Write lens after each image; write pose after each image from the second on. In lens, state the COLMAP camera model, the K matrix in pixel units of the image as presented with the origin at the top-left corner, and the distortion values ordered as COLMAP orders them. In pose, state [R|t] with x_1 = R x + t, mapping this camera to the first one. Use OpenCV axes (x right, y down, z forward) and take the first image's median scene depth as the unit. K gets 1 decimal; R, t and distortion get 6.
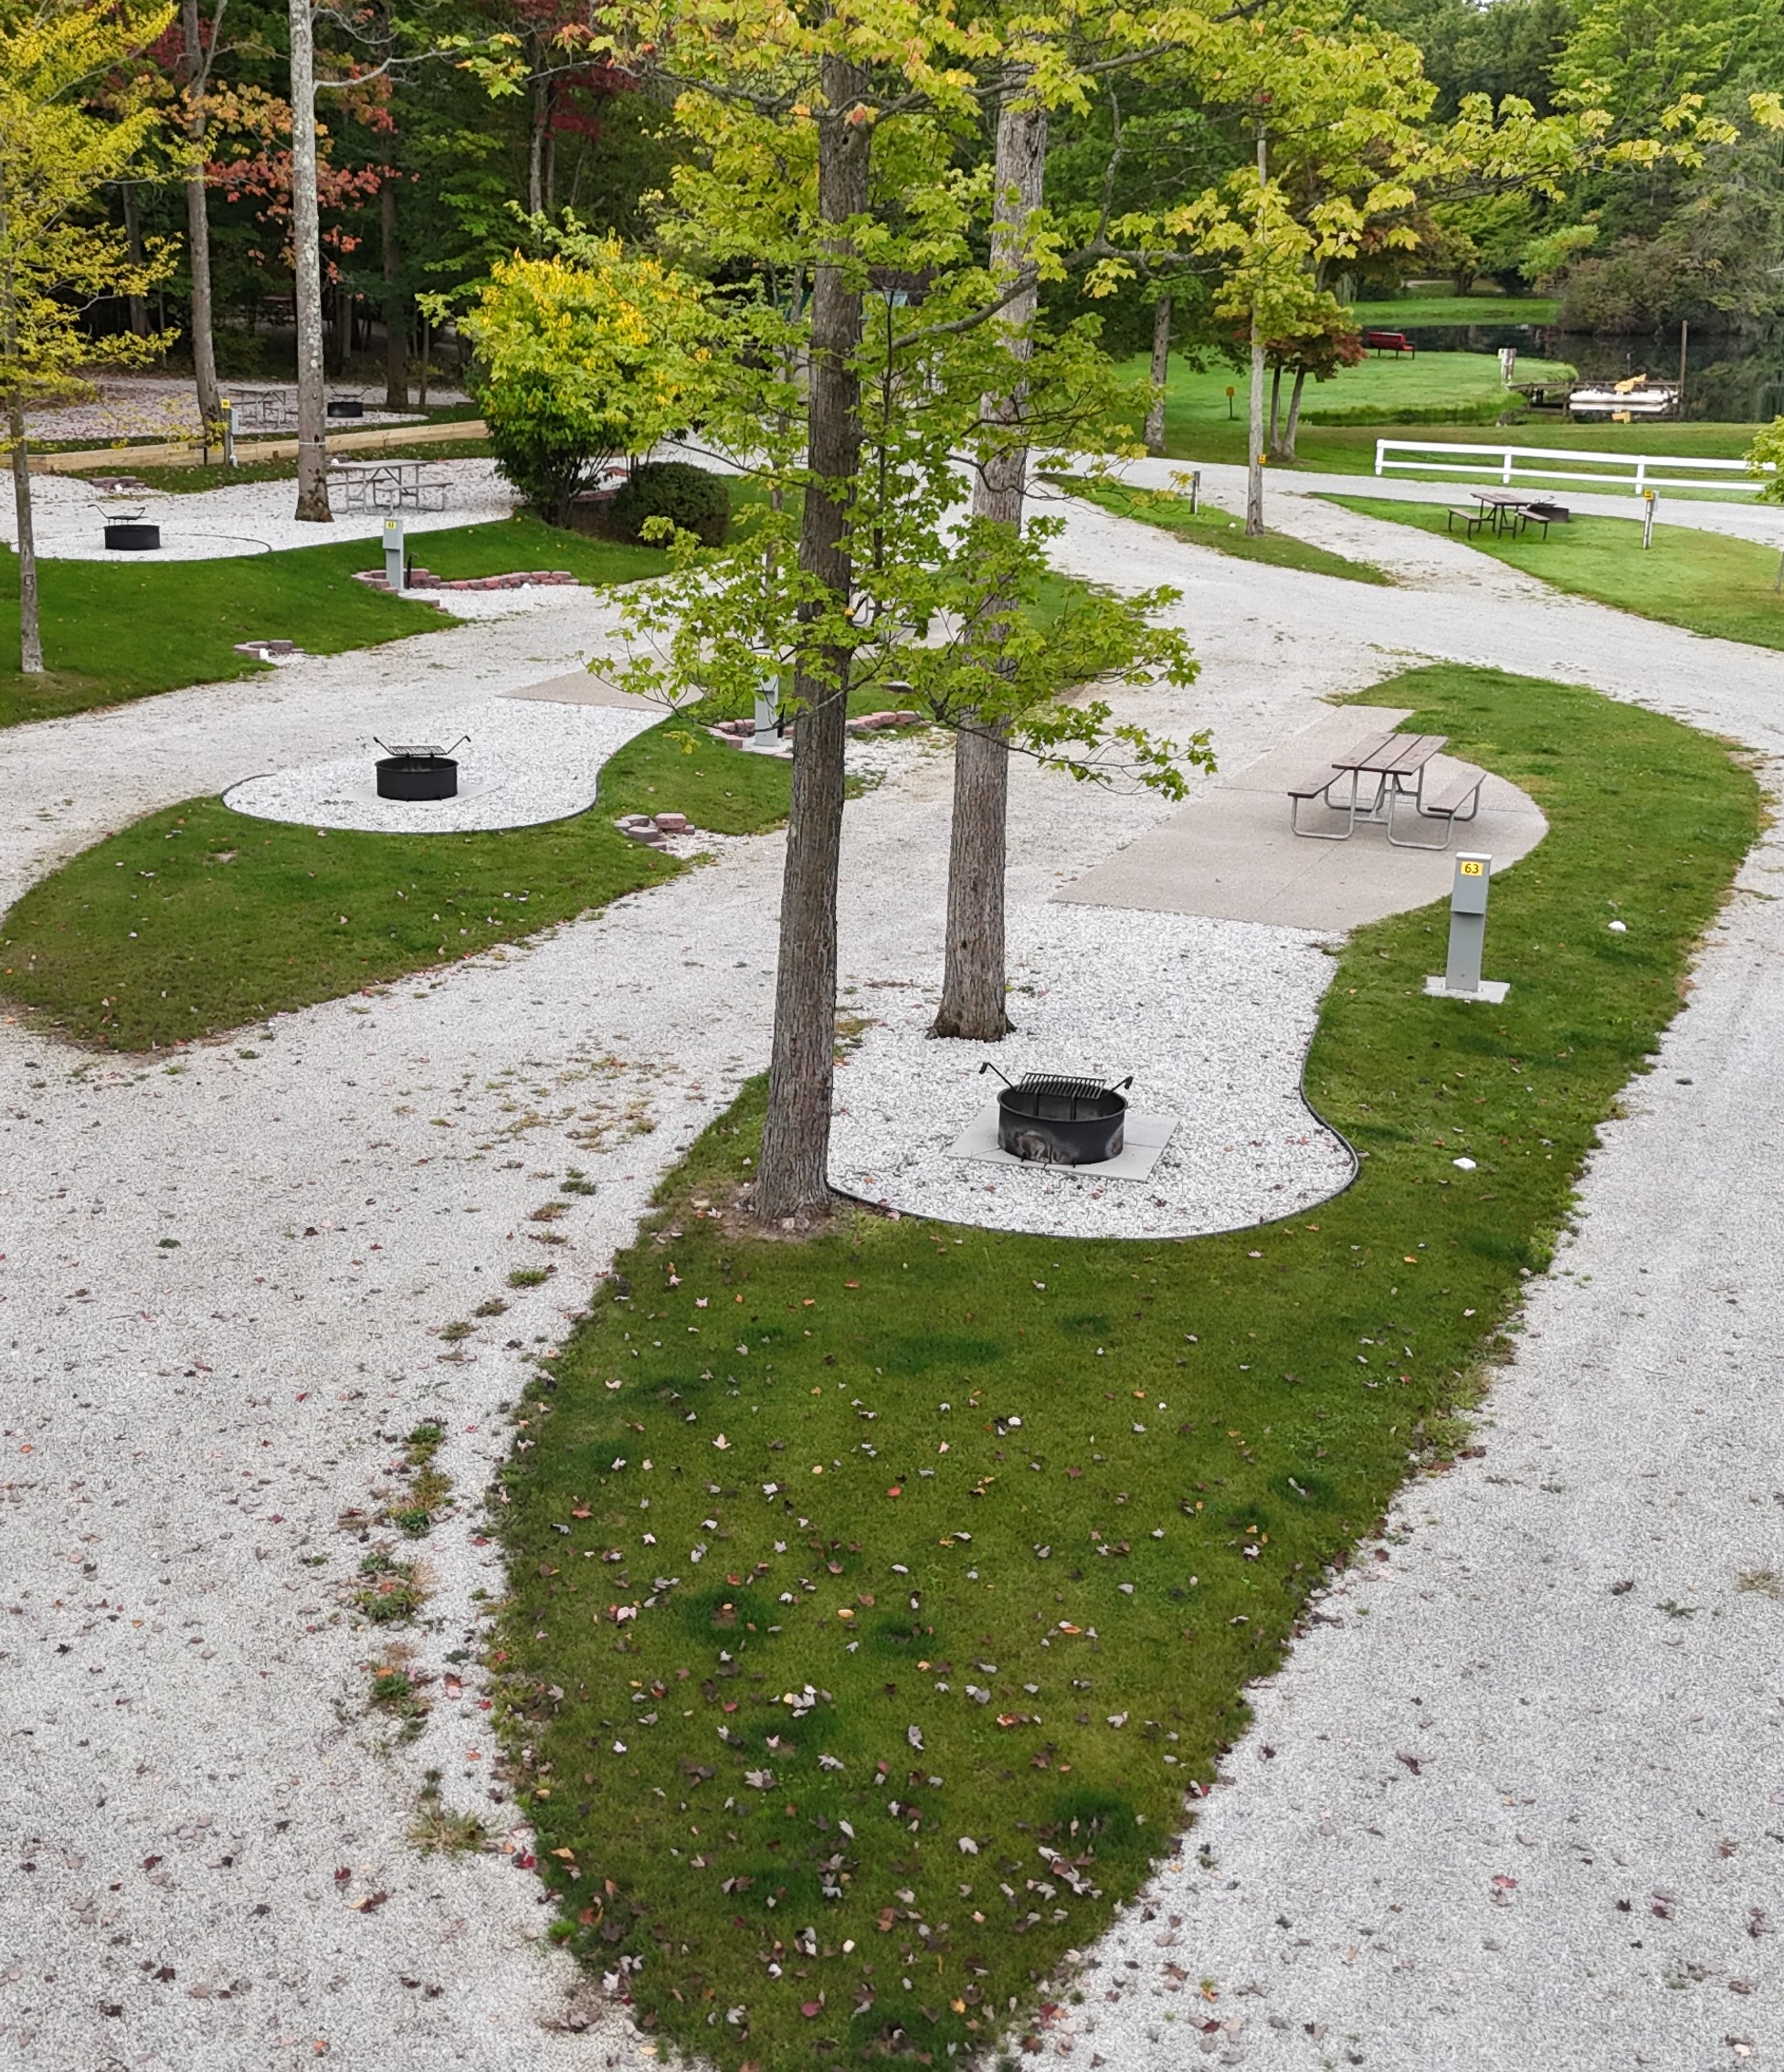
lens RADIAL K [[2704.3, 0, 671.0], [0, 2704.3, 1037.2], [0, 0, 1]] dist [0.139407, -0.321348]
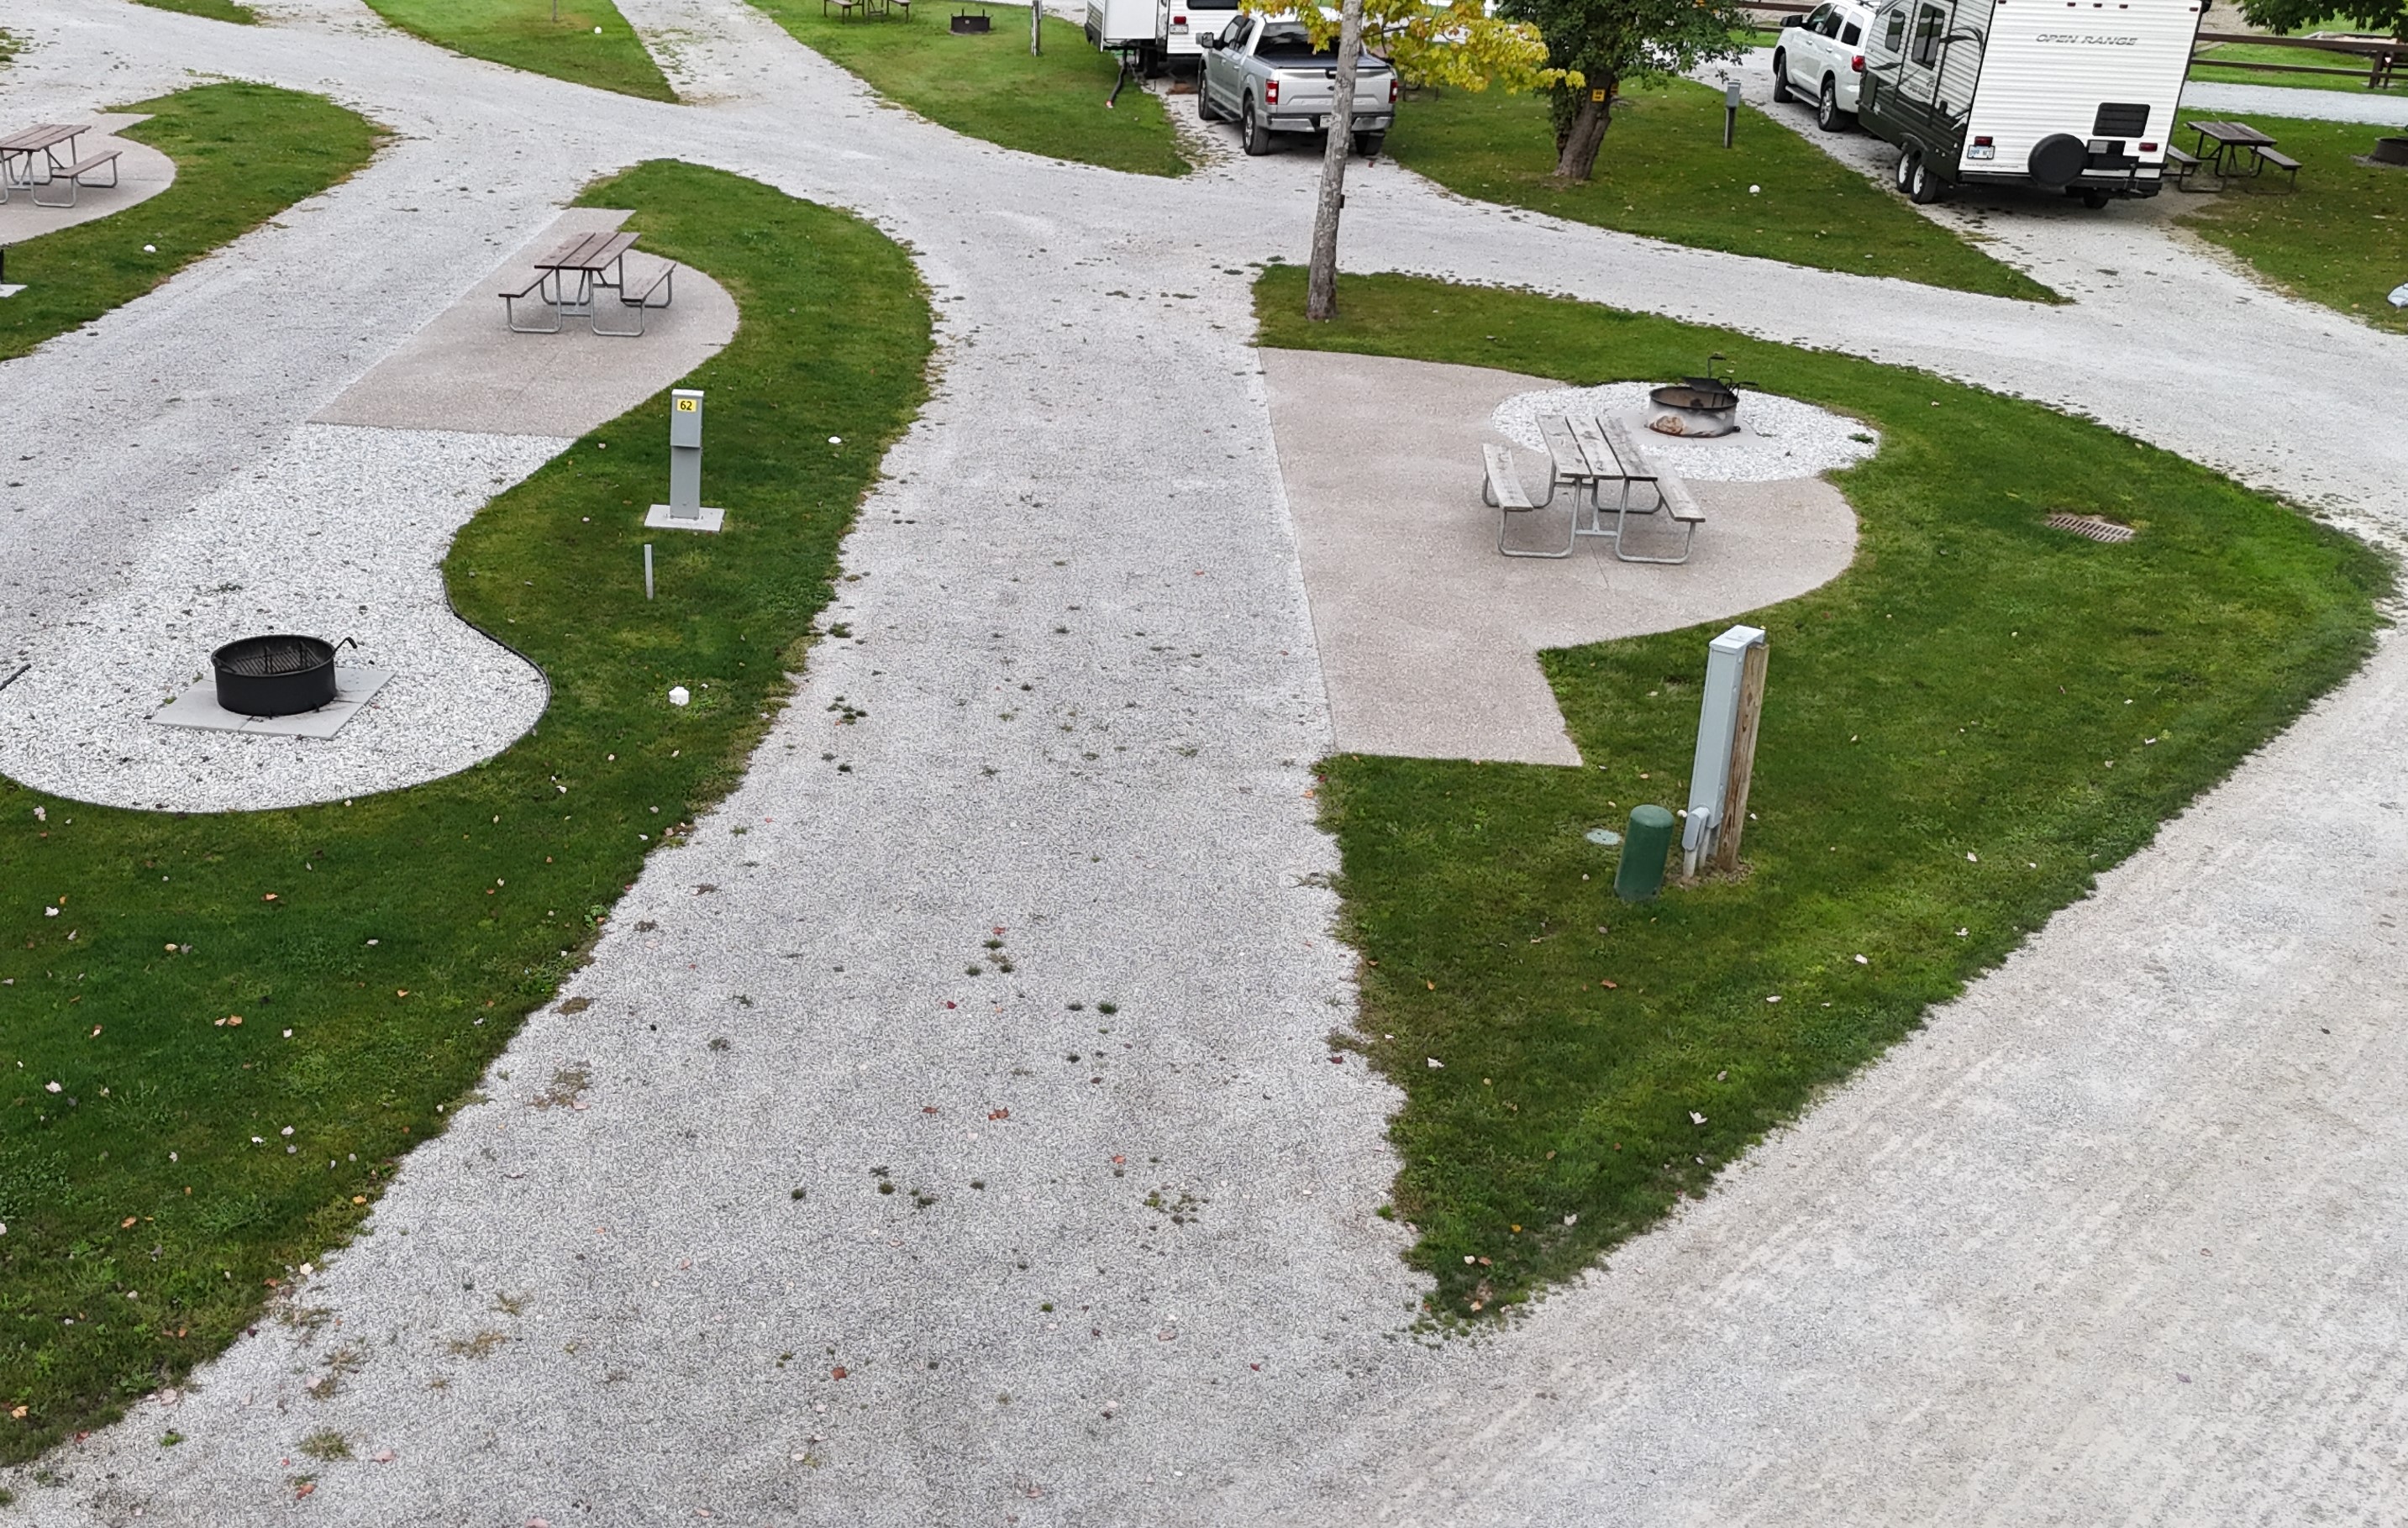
lens RADIAL K [[2530.5, 0, 807.0], [0, 2530.5, 768.5], [0, 0, 1]] dist [0.076277, -0.061802]
pose [[0.950437, -0.118494, 0.287453, 0.311415], [0.086390, 0.988770, 0.121949, 0.115539], [-0.298675, -0.091072, 0.949999, -0.479458]]
